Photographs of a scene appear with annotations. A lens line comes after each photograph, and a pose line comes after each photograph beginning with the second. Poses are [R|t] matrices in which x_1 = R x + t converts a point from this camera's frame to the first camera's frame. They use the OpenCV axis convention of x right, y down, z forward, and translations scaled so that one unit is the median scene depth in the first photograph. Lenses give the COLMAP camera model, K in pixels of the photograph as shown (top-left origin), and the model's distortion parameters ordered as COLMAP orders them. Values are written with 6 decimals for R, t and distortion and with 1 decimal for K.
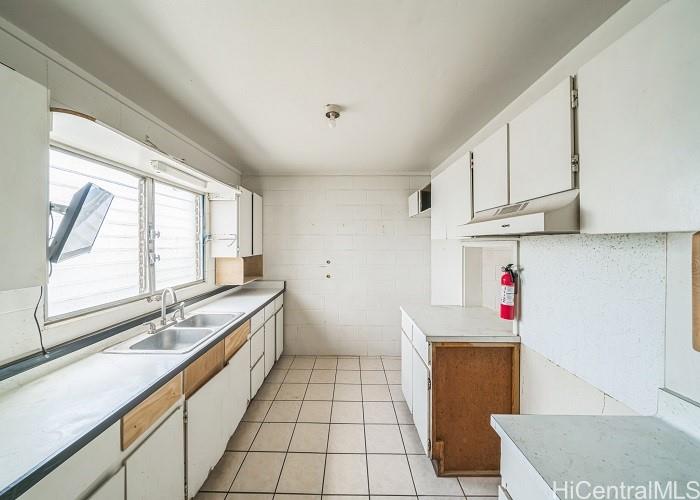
lens RADIAL K [[240.8, 0, 343.3], [0, 240.8, 235.9], [0, 0, 1]] dist [-0.002741, -0.000145]
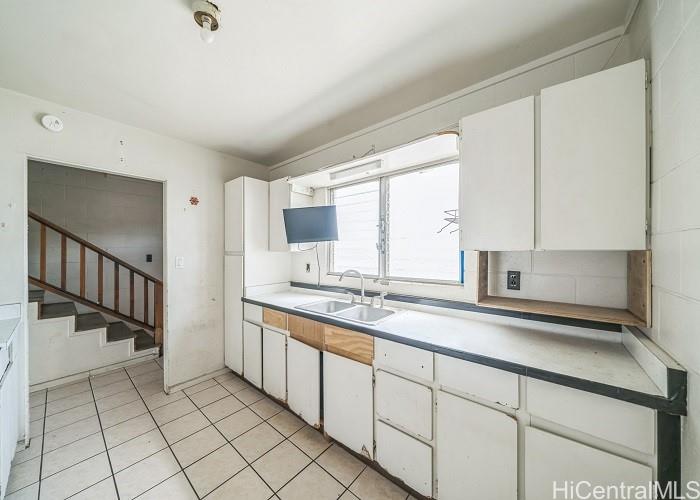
lens RADIAL K [[243.9, 0, 350.0], [0, 243.9, 250.0], [0, 0, 1]] dist [-0.000636, -0.000033]
pose [[-0.621056, 0.000524, -0.783766, 0.227623], [0.025009, 0.999504, -0.019149, 0.135330], [0.783367, -0.031493, -0.620760, 1.692978]]
